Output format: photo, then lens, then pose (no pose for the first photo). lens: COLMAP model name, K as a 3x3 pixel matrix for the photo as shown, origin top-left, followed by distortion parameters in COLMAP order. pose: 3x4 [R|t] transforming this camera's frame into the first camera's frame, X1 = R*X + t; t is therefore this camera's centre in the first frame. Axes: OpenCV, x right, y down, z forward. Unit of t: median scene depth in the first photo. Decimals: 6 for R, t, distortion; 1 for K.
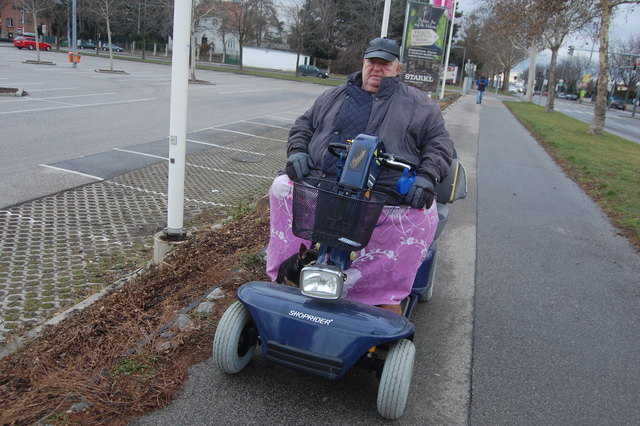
lens RADIAL K [[502.7, 0, 323.5], [0, 502.7, 215.1], [0, 0, 1]] dist [-0.076091, 0.022155]
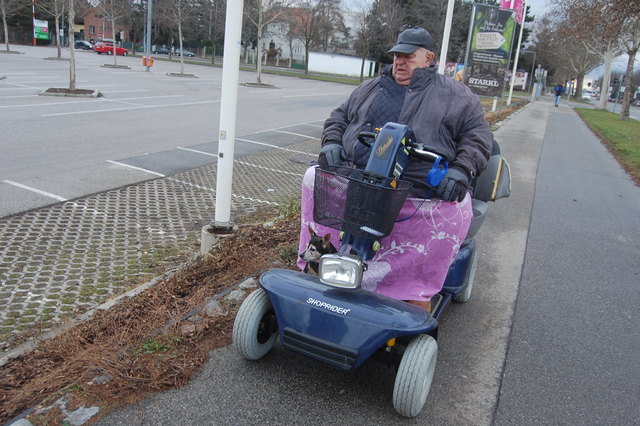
lens RADIAL K [[502.7, 0, 323.5], [0, 502.7, 215.1], [0, 0, 1]] dist [-0.076091, 0.022155]
pose [[0.991980, 0.034075, -0.121712, 0.020023], [-0.035348, 0.999340, -0.008321, 0.008807], [0.121348, 0.012556, 0.992531, 0.005377]]
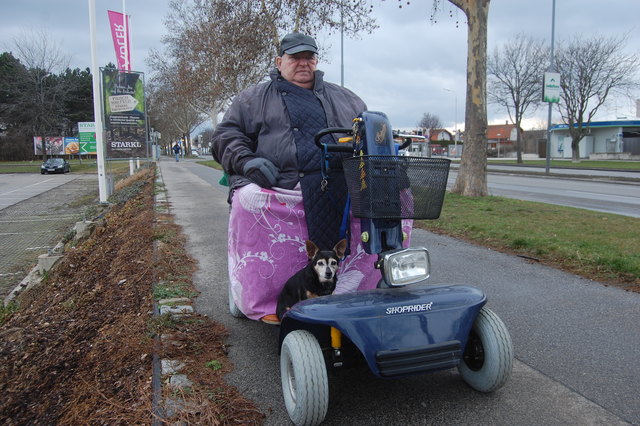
lens RADIAL K [[502.7, 0, 323.5], [0, 502.7, 215.1], [0, 0, 1]] dist [-0.076091, 0.022155]
pose [[0.809134, -0.183041, 0.558388, -0.150334], [0.256437, 0.964979, -0.055269, 0.015301], [-0.528717, 0.187912, 0.827737, 0.086752]]
